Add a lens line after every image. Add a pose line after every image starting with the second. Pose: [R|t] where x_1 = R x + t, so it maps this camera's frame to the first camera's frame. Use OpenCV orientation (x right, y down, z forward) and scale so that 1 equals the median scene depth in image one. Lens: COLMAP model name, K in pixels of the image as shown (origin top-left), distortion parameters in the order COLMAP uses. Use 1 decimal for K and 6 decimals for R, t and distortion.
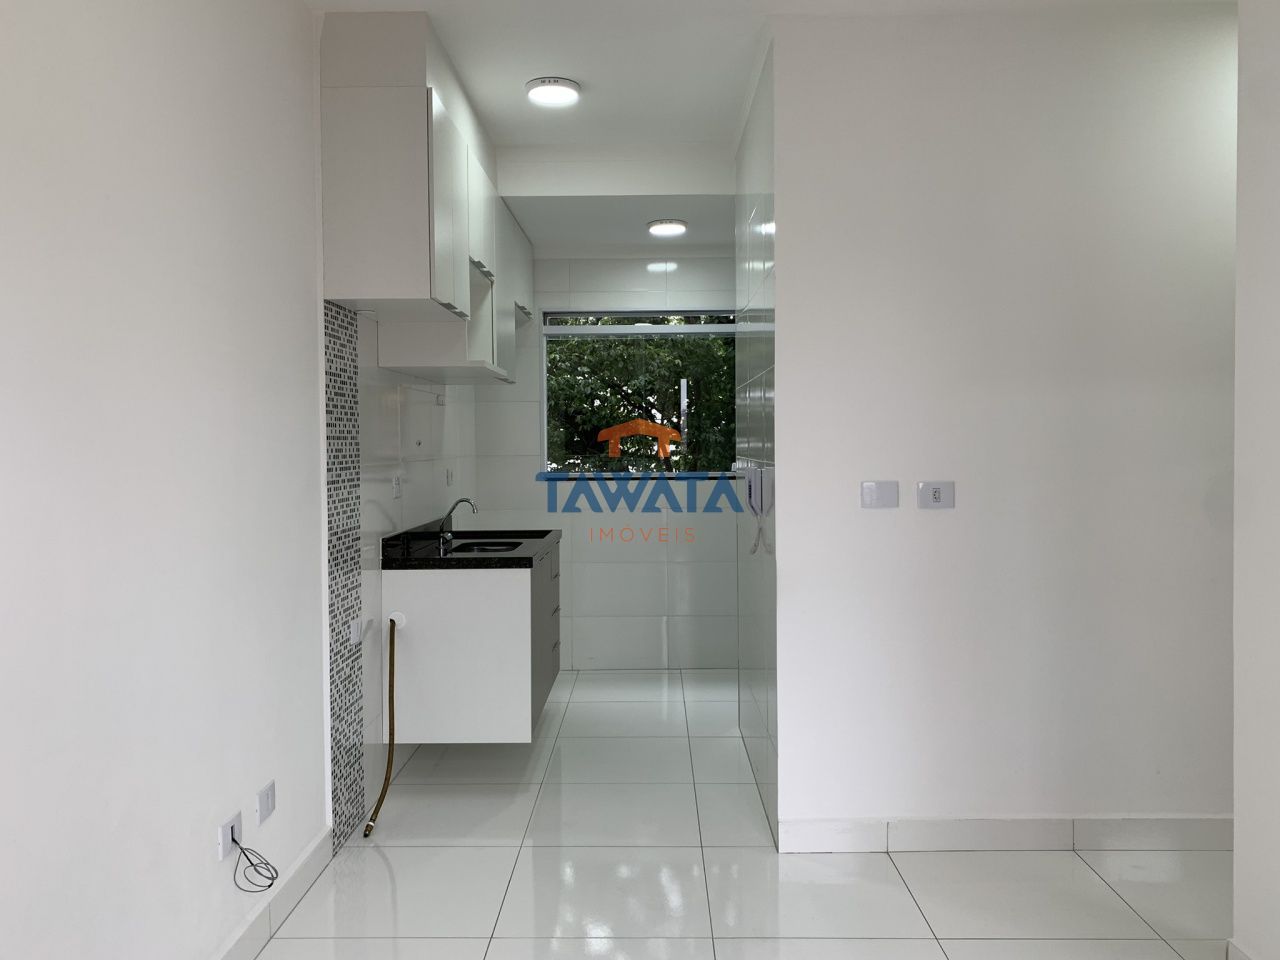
lens RADIAL K [[957.2, 0, 630.4], [0, 957.2, 461.3], [0, 0, 1]] dist [0.005377, 0.004411]
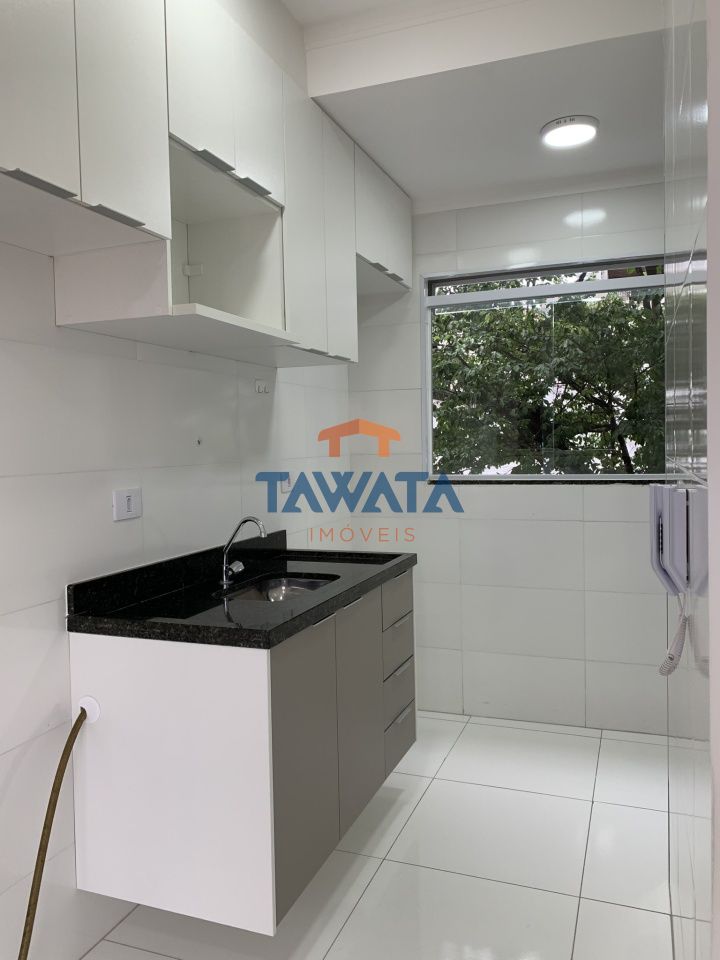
lens RADIAL K [[717.9, 0, 361.0], [0, 717.9, 476.3], [0, 0, 1]] dist [0.005377, 0.004411]
pose [[0.941778, 0.001421, -0.336233, 0.090951], [0.009412, 0.999488, 0.030585, -0.007734], [0.336104, -0.031969, 0.941282, 0.544803]]
